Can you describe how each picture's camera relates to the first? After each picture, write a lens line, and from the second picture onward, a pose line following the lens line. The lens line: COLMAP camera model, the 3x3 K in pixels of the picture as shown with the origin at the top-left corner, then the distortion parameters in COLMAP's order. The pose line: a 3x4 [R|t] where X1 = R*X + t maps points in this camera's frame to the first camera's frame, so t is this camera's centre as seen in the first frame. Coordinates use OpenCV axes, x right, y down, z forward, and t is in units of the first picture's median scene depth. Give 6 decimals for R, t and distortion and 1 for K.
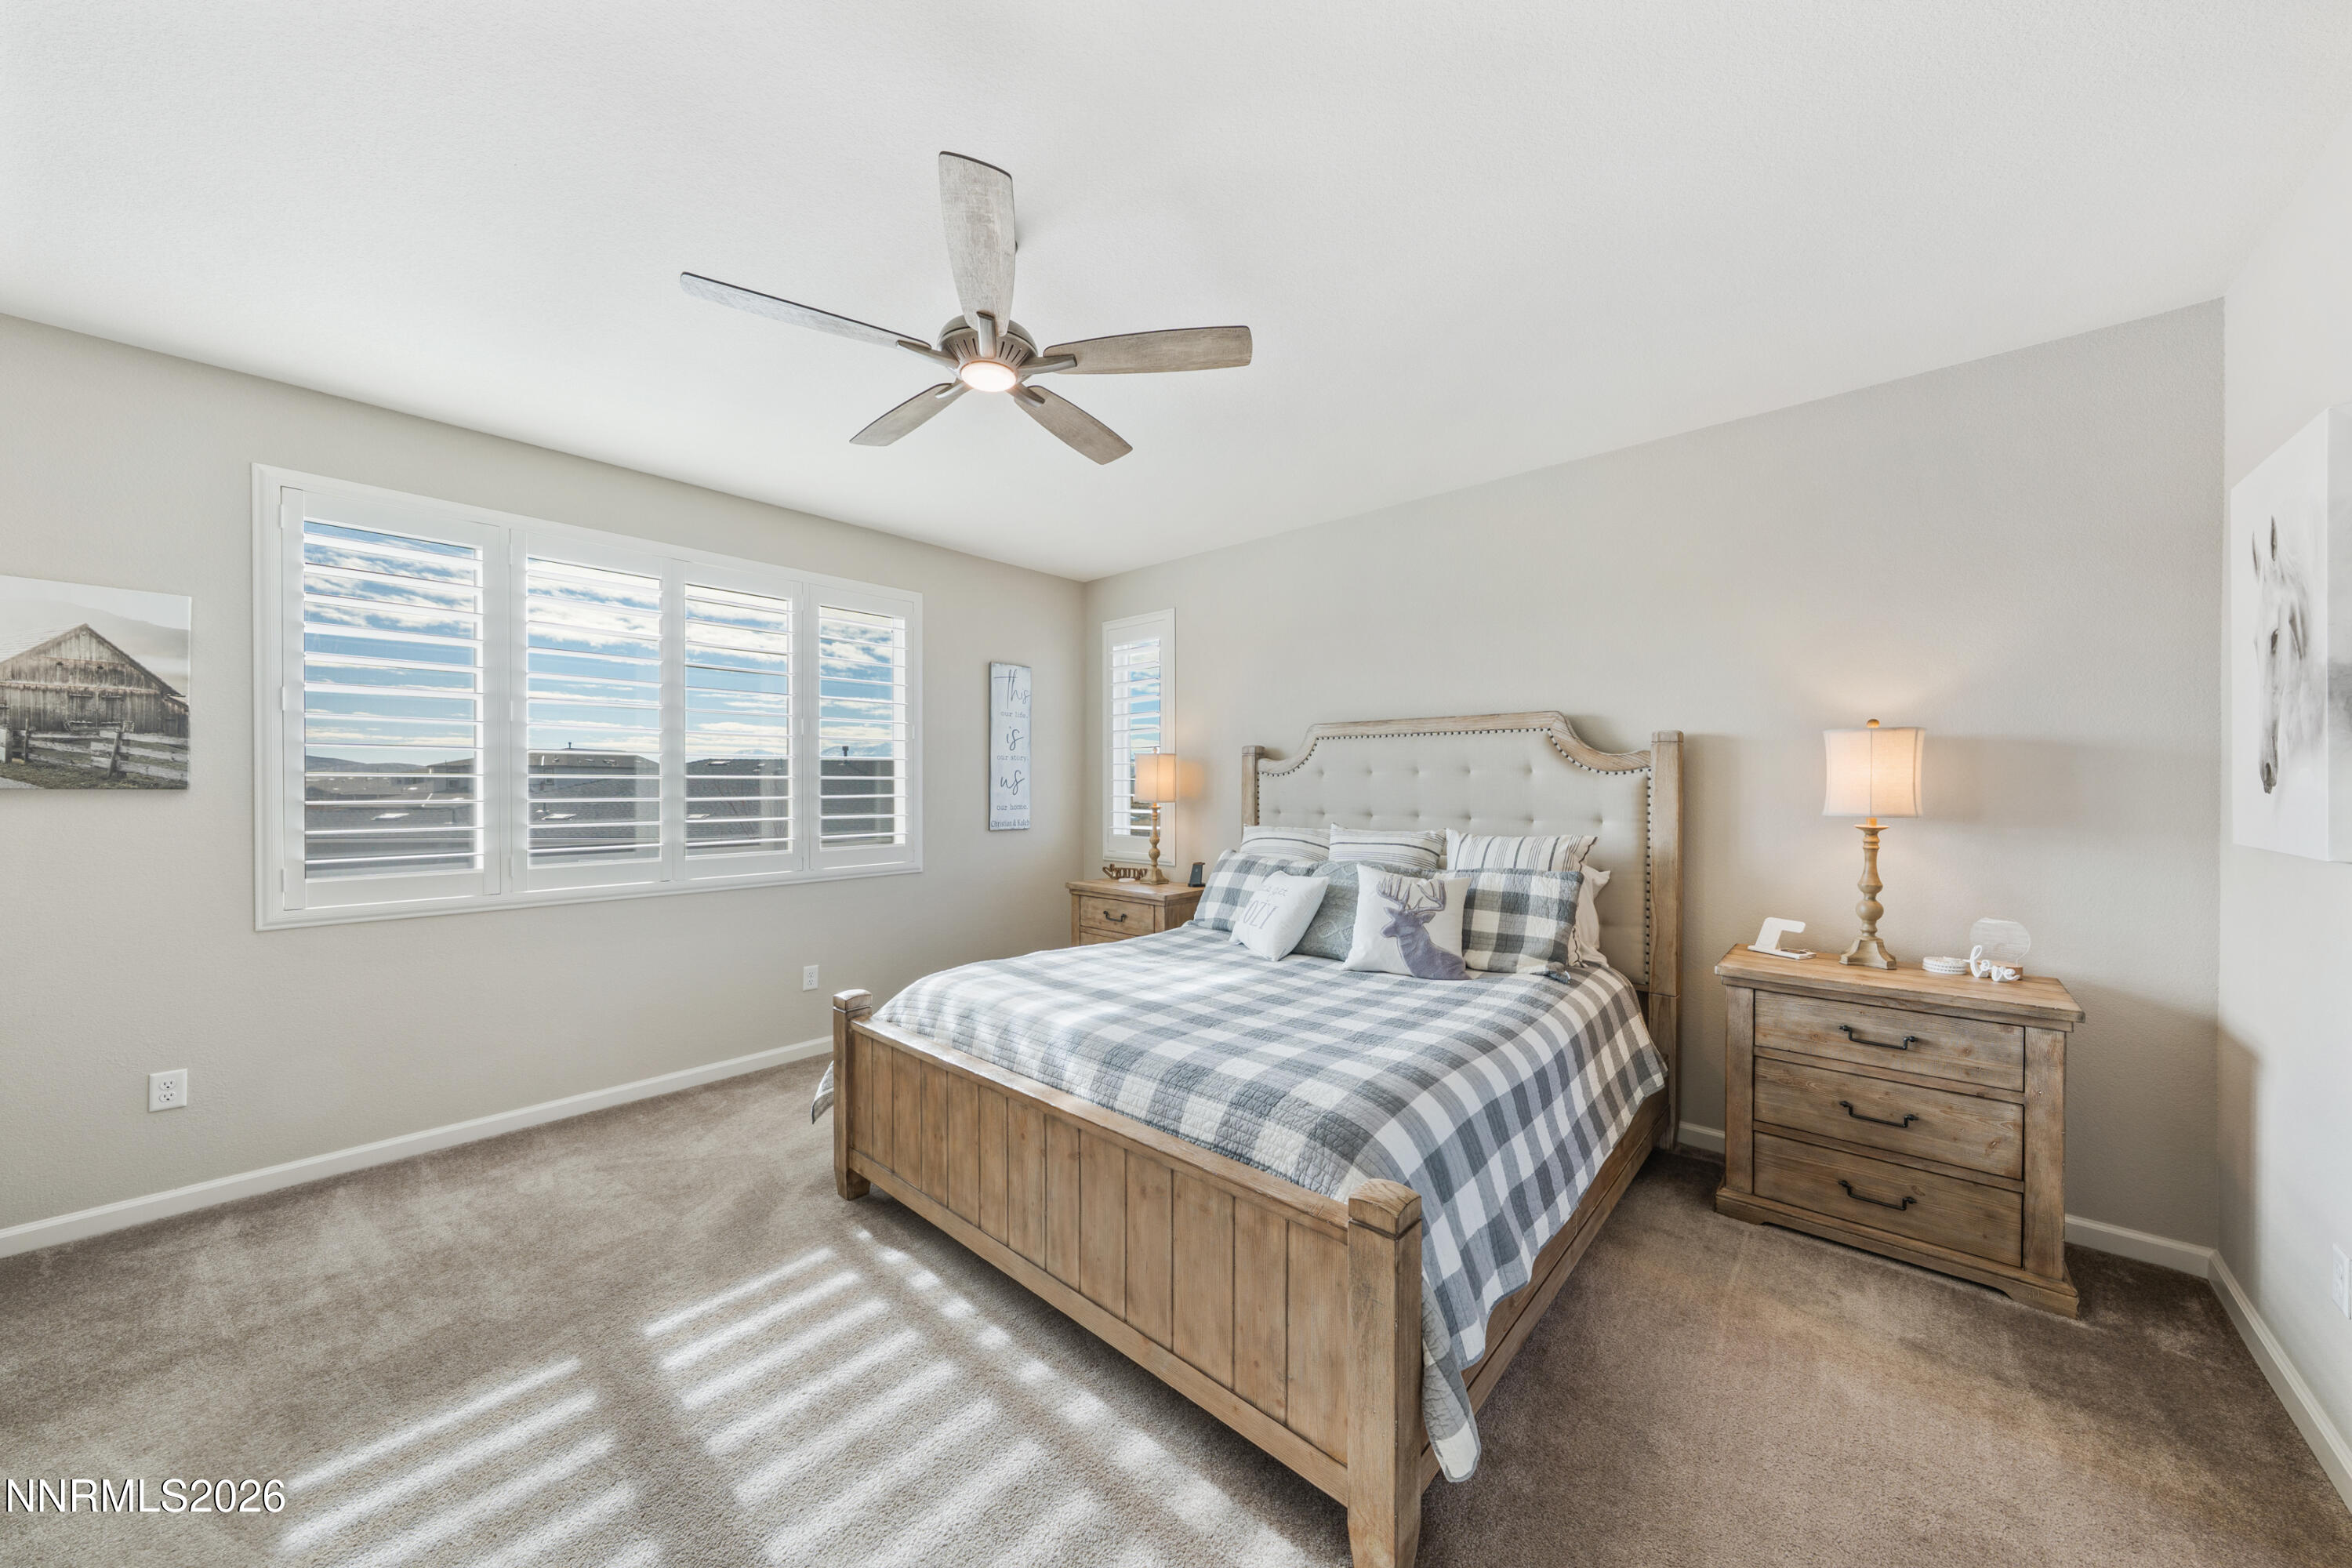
lens RADIAL K [[812.4, 0, 1173.8], [0, 812.4, 791.4], [0, 0, 1]] dist [0.001099, 0.000038]
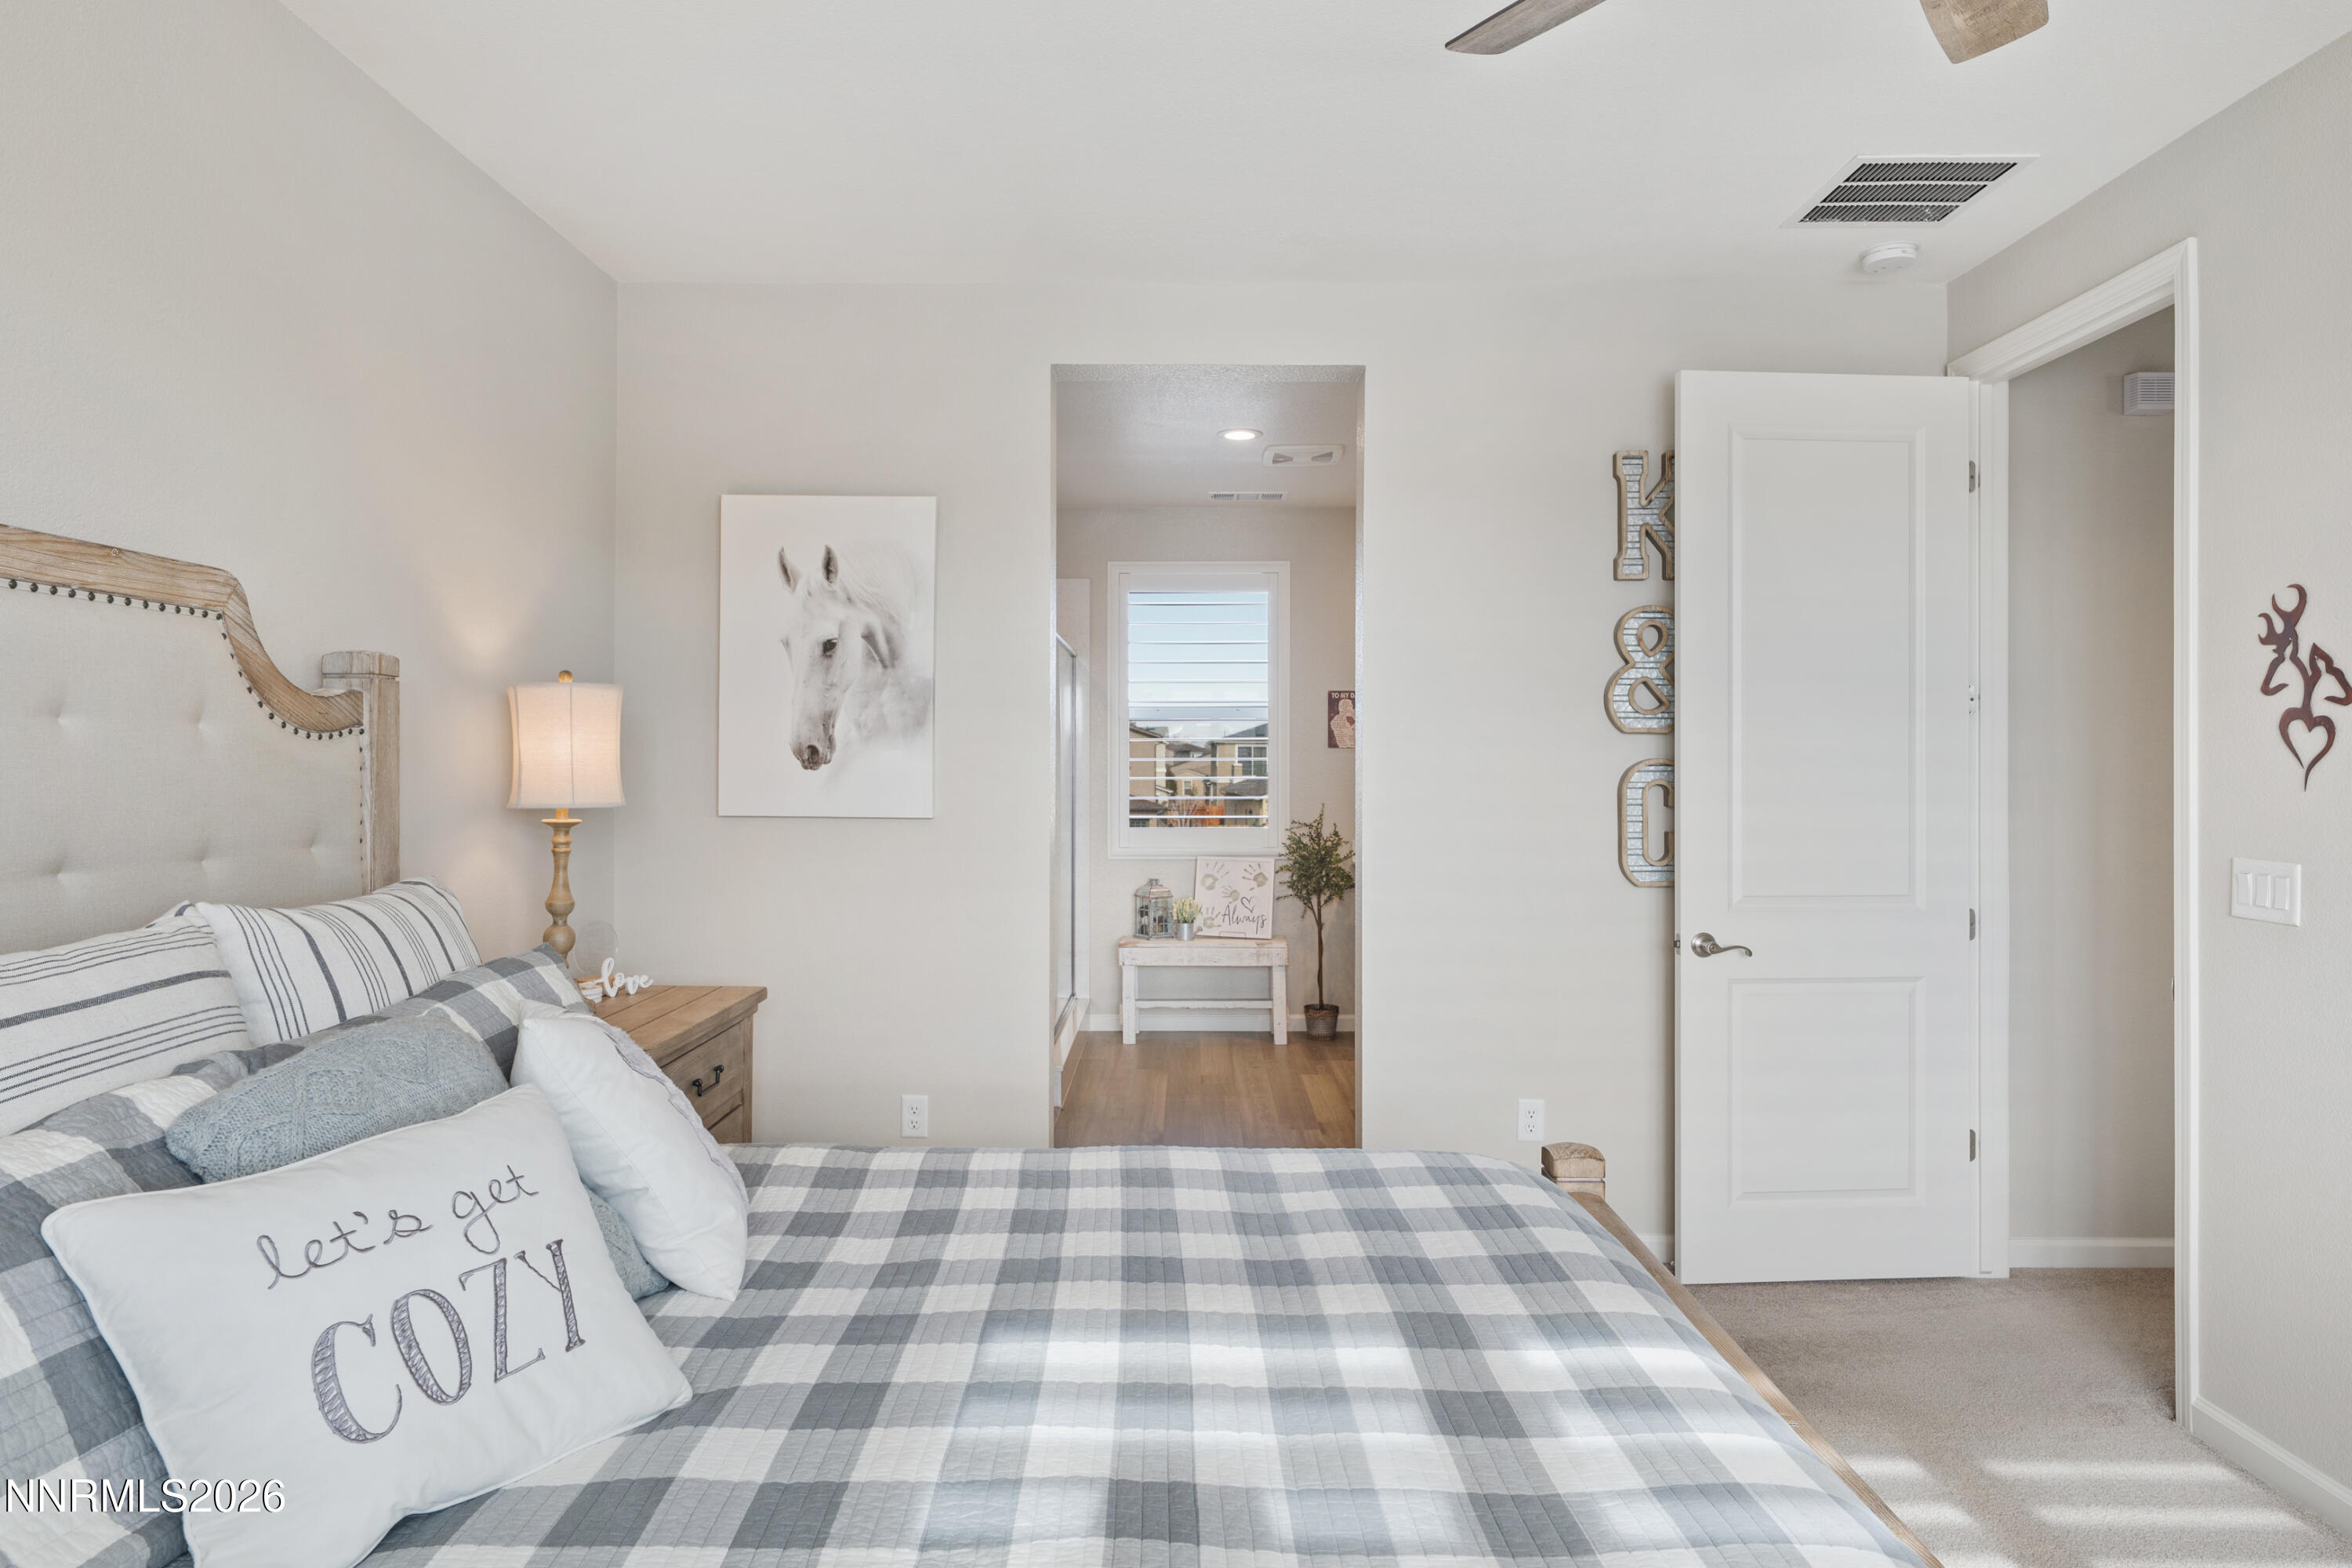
lens RADIAL K [[1388.3, 0, 1170.0], [0, 1388.3, 755.0], [0, 0, 1]] dist [0.000496, -0.001956]
pose [[-0.656479, 0.000270, 0.754344, -0.420390], [-0.000327, 1.000000, -0.000642, -0.014033], [-0.754344, -0.000668, -0.656479, 1.440081]]
